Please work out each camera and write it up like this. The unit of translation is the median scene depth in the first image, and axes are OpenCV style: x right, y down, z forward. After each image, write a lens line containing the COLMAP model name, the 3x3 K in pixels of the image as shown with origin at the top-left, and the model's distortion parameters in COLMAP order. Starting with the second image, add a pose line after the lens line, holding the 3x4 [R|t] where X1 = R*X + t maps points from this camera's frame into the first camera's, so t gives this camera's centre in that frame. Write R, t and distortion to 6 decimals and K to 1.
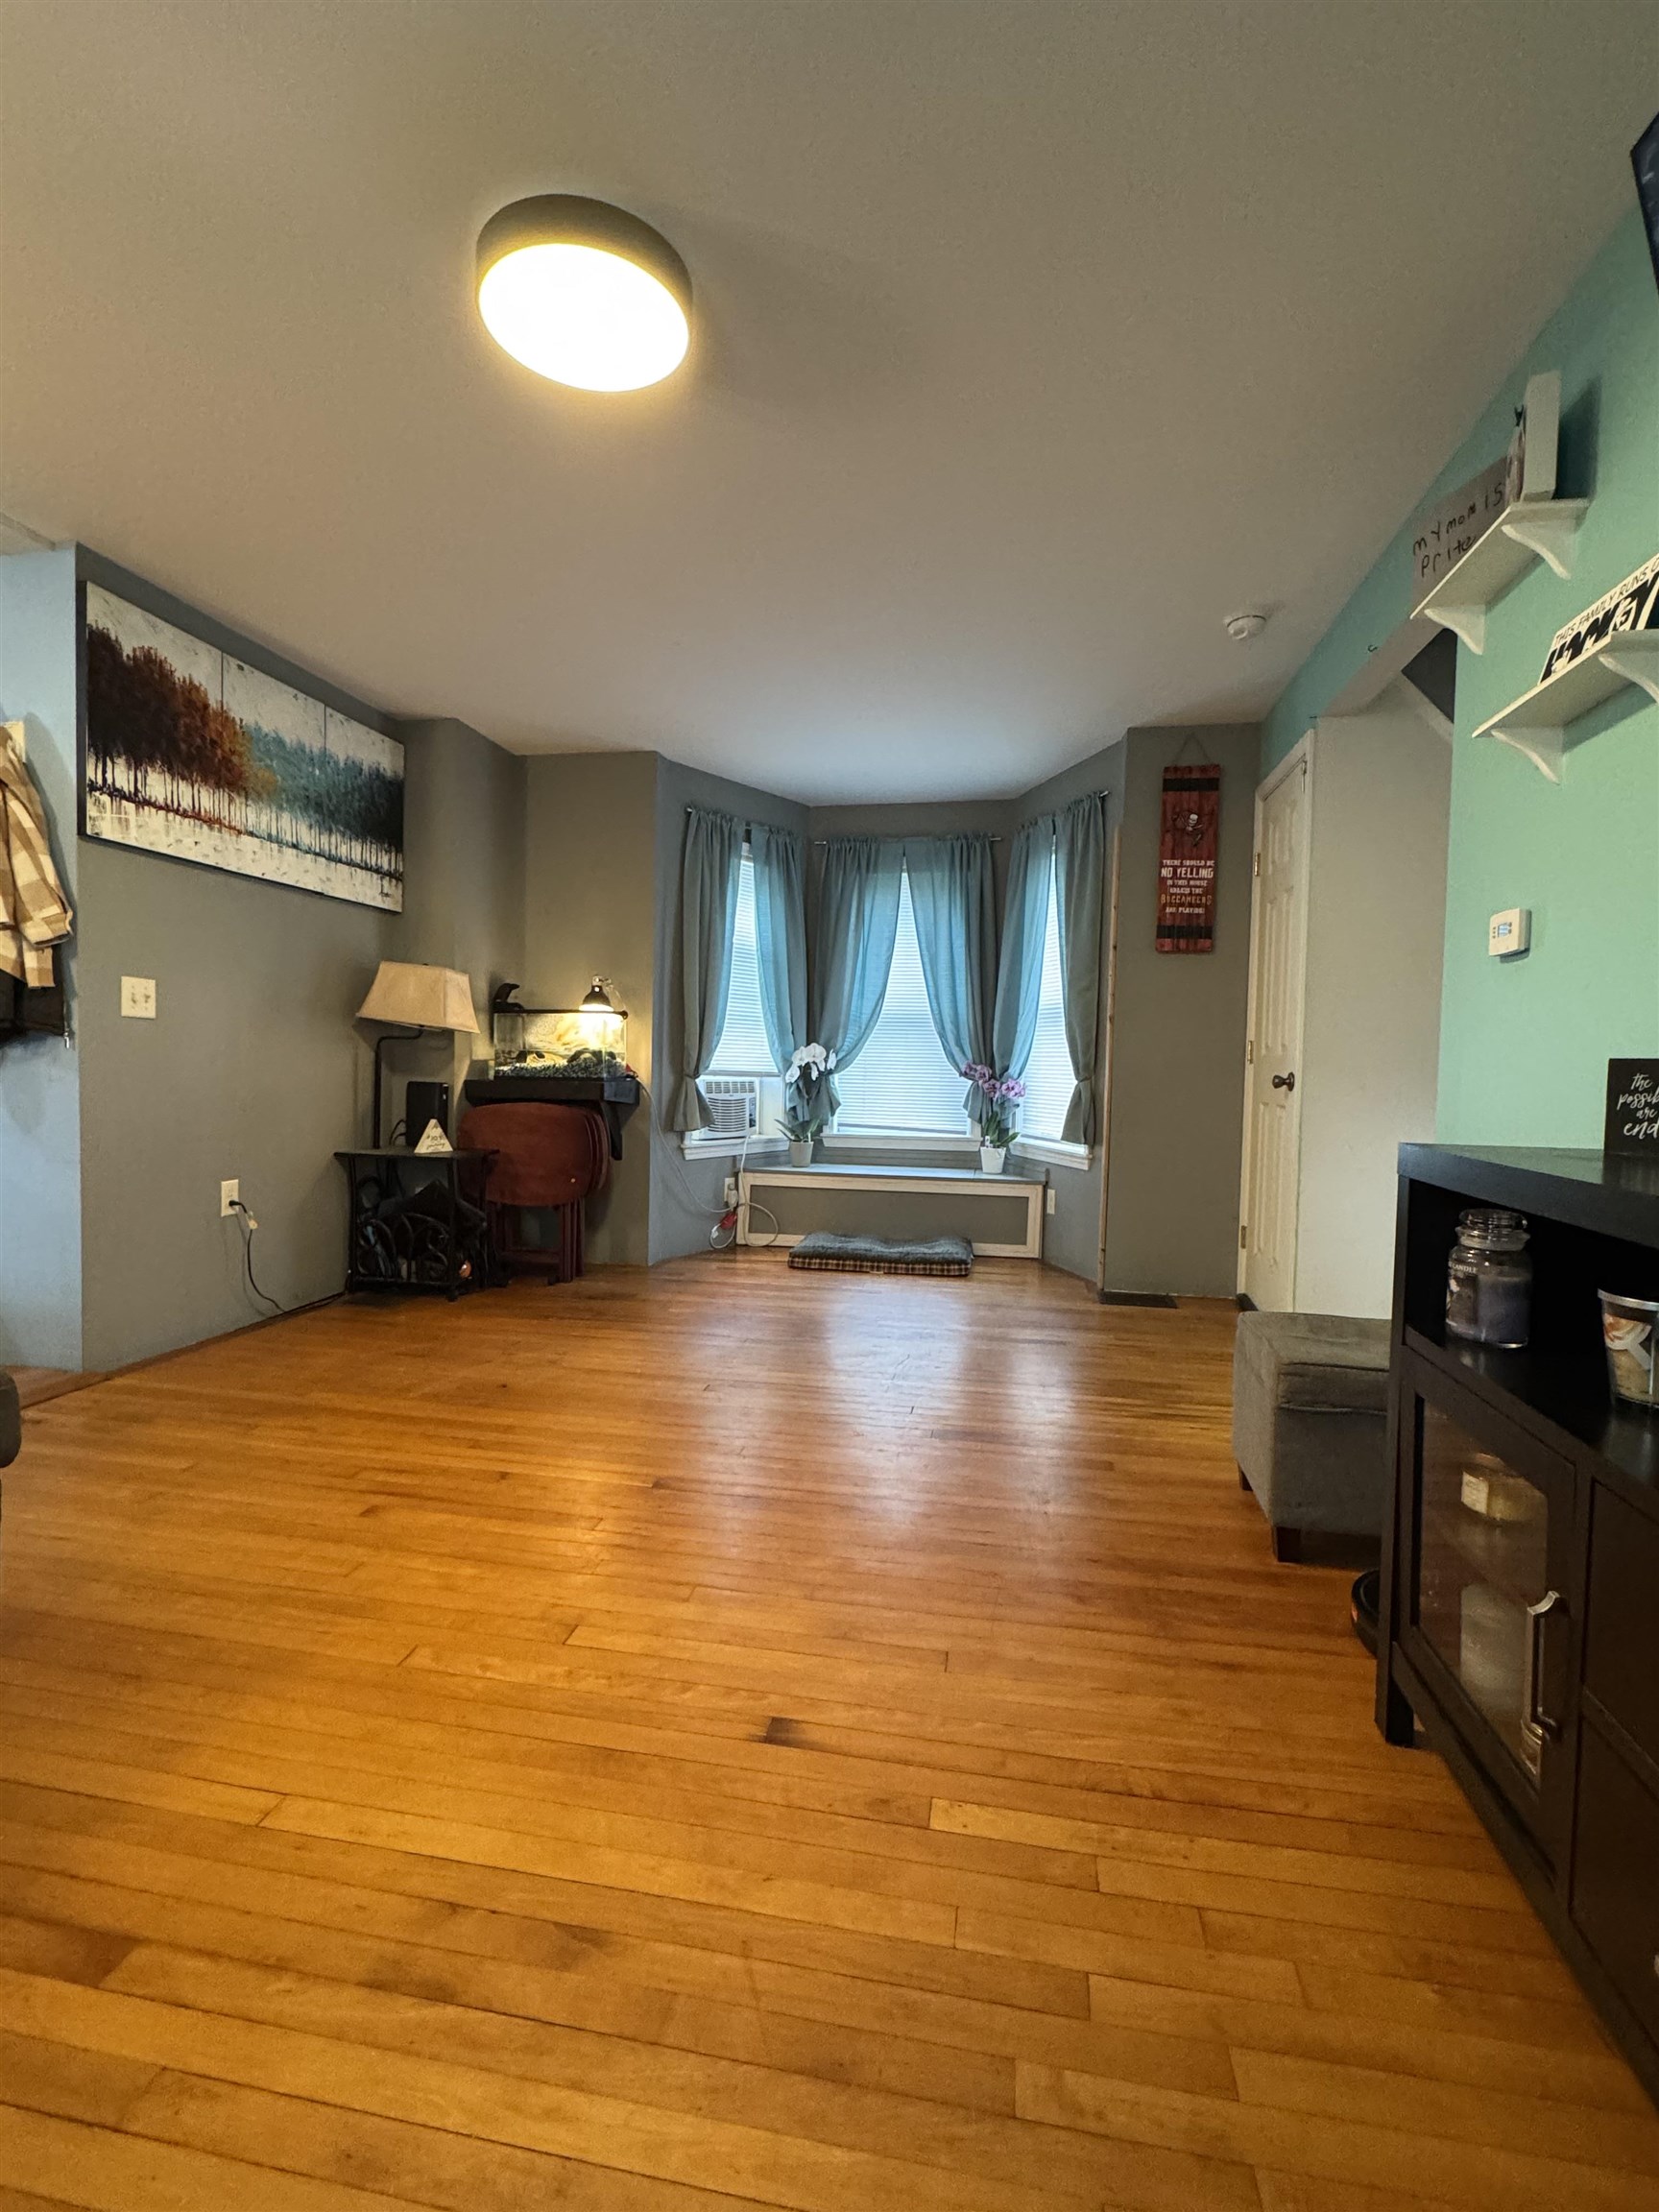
lens RADIAL K [[1029.9, 0, 821.4], [0, 1029.9, 1102.8], [0, 0, 1]] dist [0.001559, 0.000234]
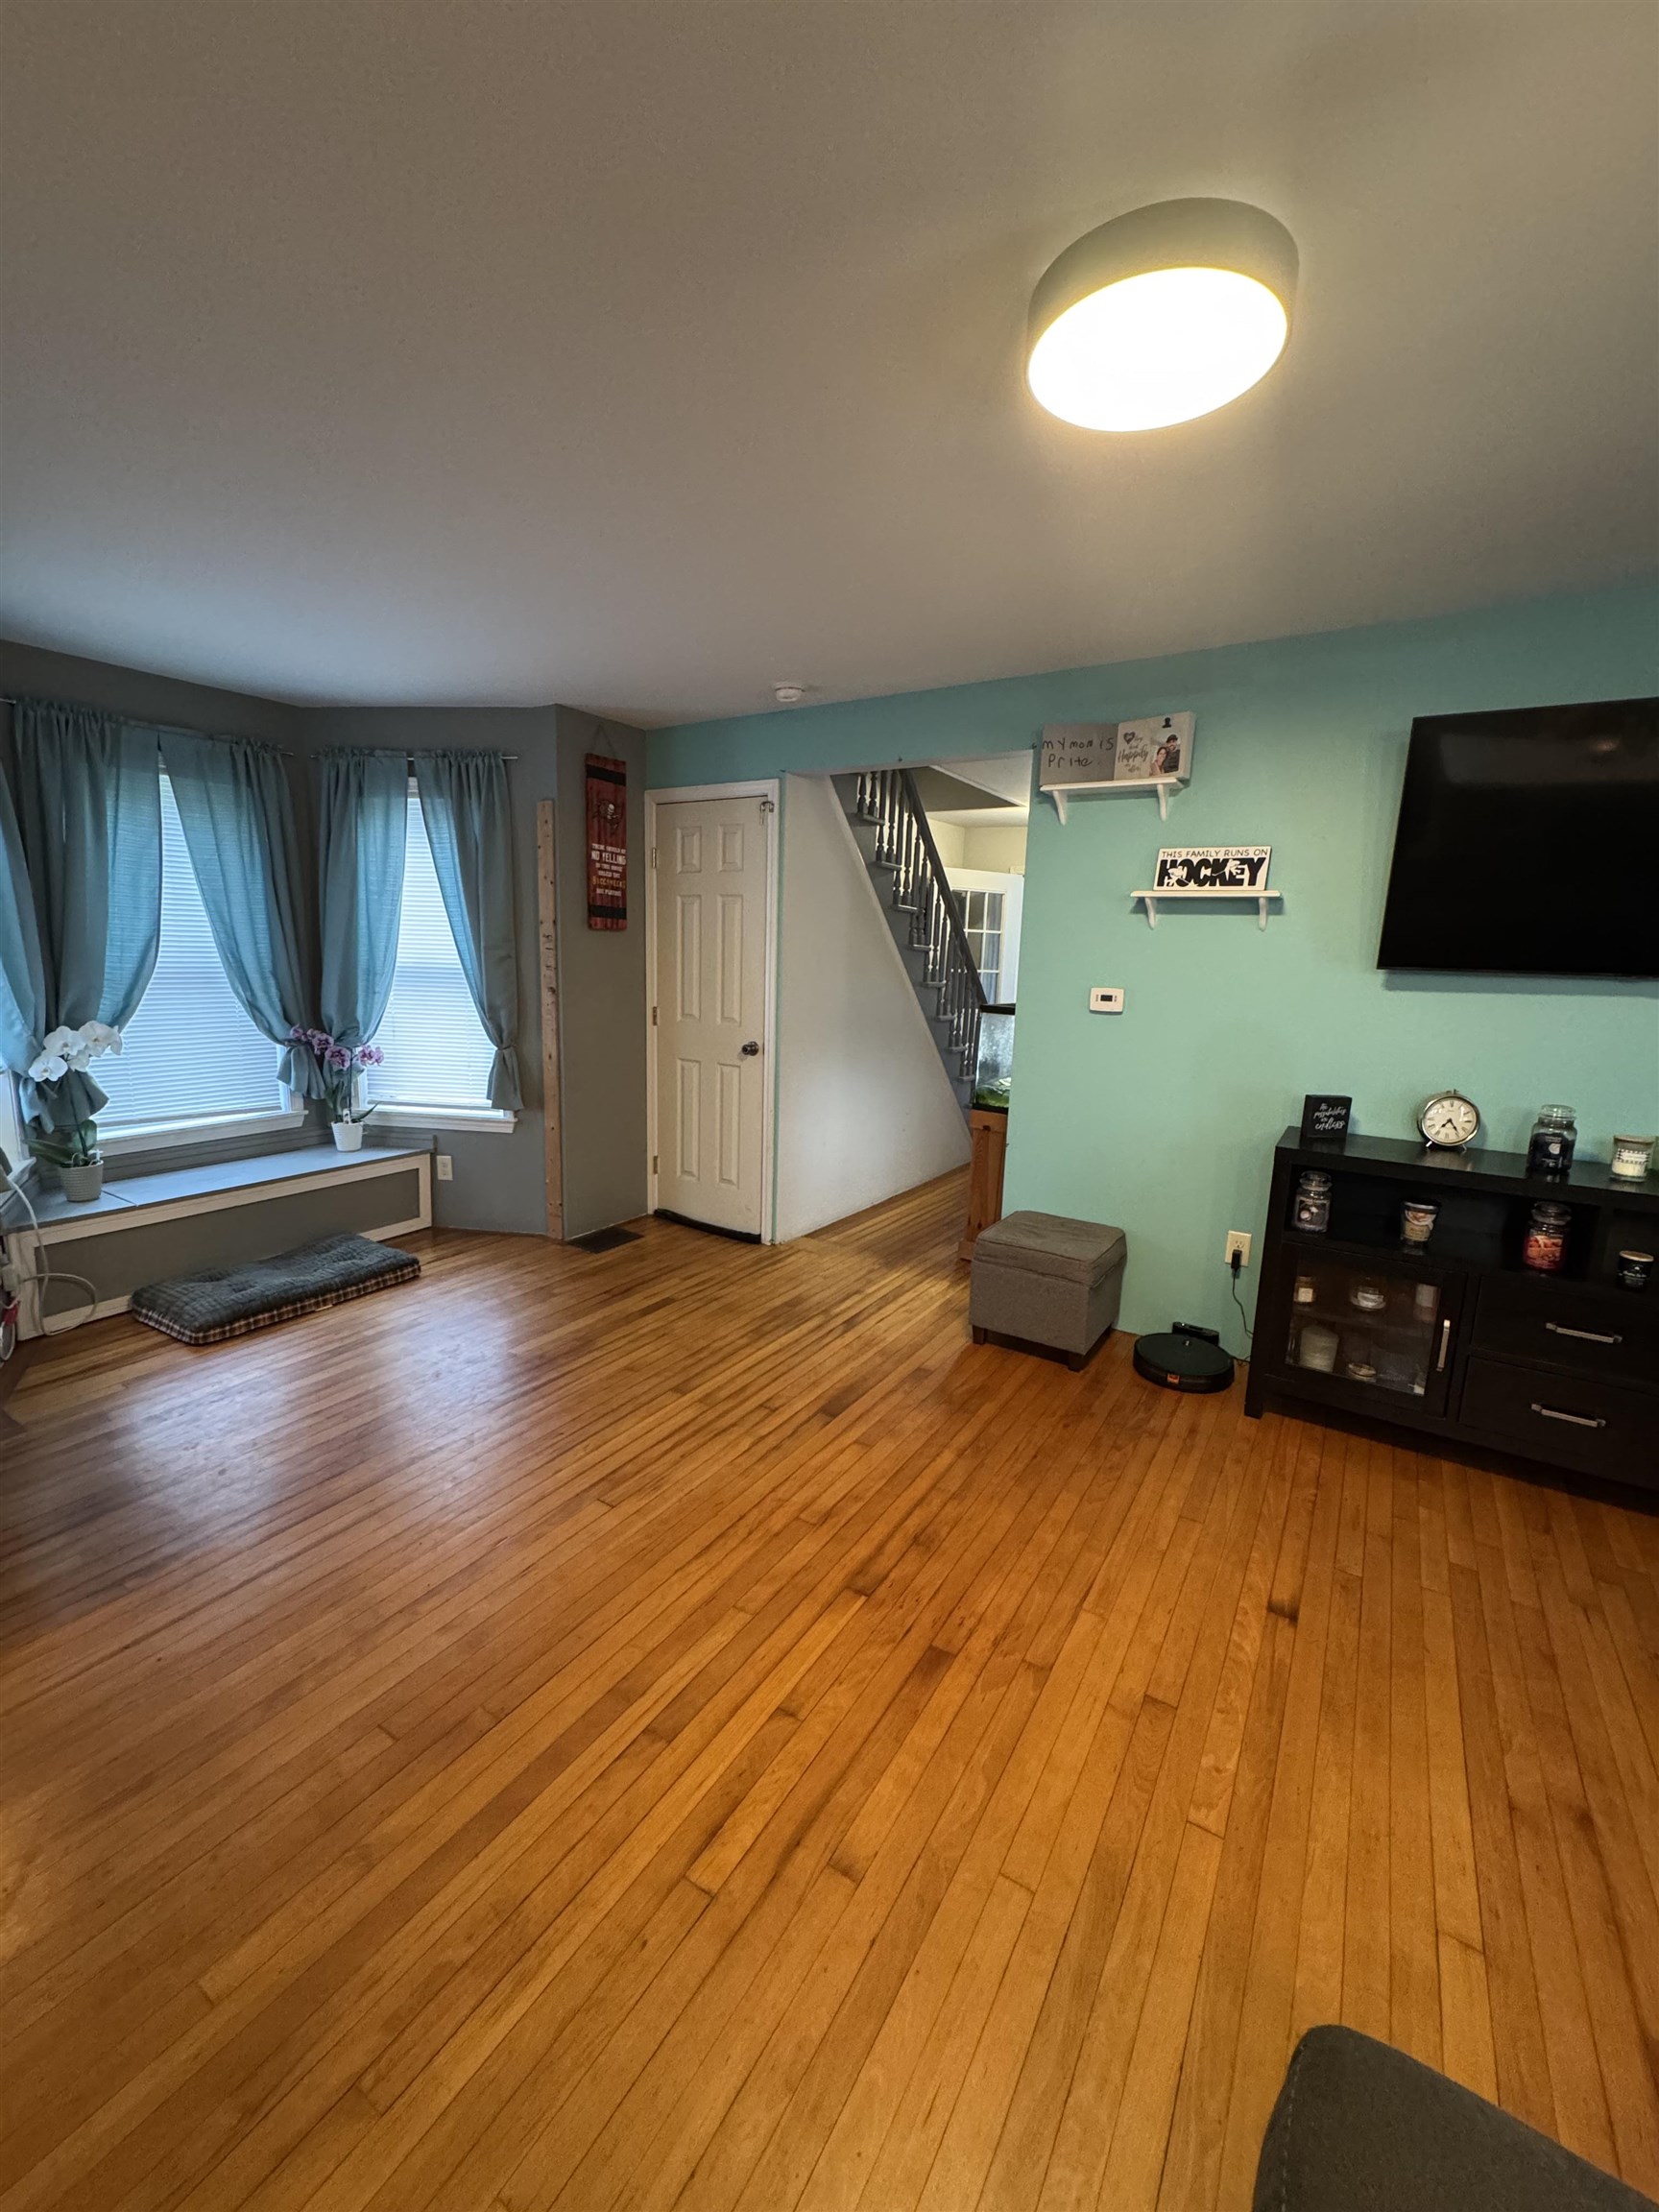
lens RADIAL K [[882.4, 0, 828.2], [0, 882.4, 1107.3], [0, 0, 1]] dist [-0.001000, 0.000128]
pose [[0.370823, -0.172530, 0.912537, -0.550049], [0.014061, 0.983523, 0.180236, -0.148038], [-0.928597, -0.054004, 0.367139, 0.485216]]
